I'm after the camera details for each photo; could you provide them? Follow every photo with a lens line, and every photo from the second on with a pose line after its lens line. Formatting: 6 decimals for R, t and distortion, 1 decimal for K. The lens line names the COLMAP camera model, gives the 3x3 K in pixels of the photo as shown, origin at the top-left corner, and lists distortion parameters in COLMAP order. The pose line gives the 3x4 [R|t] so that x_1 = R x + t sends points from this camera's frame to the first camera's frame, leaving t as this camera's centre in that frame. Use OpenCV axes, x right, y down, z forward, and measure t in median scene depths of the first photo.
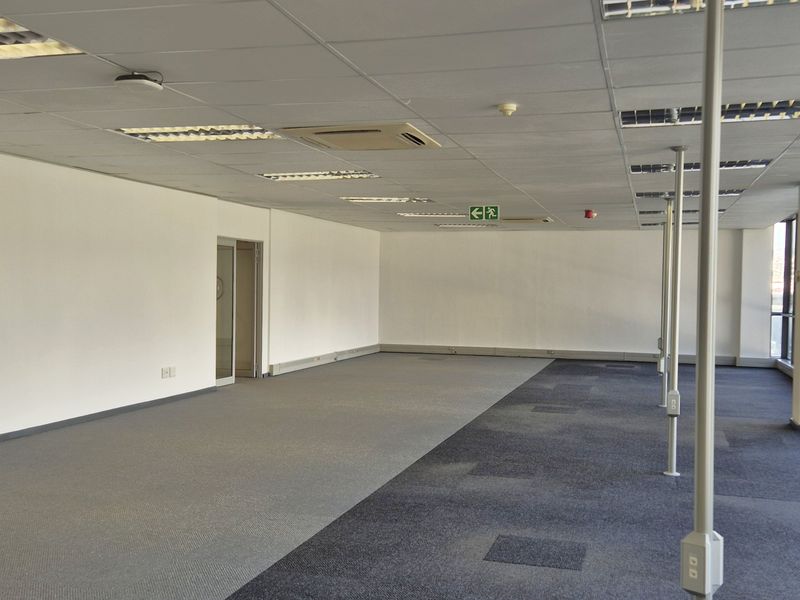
lens RADIAL K [[867.1, 0, 400.0], [0, 867.1, 300.0], [0, 0, 1]] dist [0.126442, -0.175997]
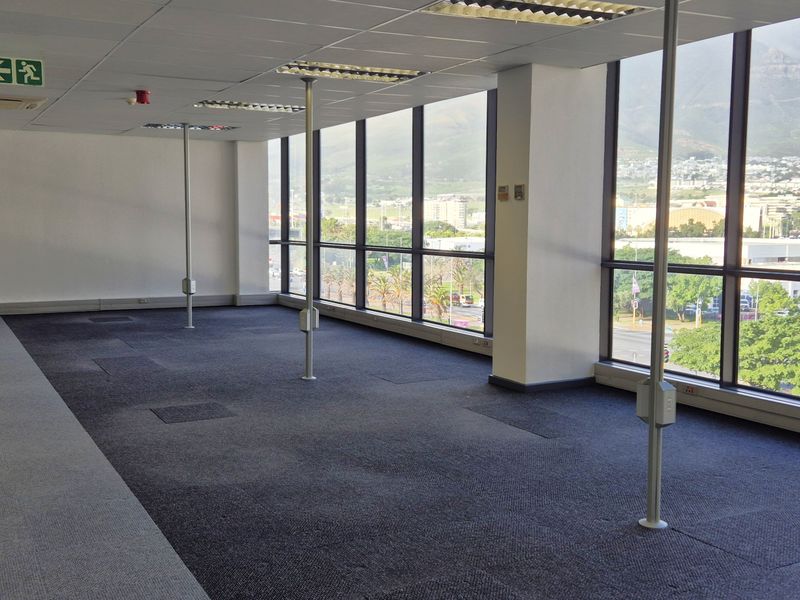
lens RADIAL K [[867.1, 0, 400.0], [0, 867.1, 300.0], [0, 0, 1]] dist [0.126442, -0.175997]
pose [[0.713147, -0.074299, 0.697066, -0.099262], [0.015993, 0.995833, 0.089782, -0.003056], [-0.700832, -0.052880, 0.711363, 0.337442]]
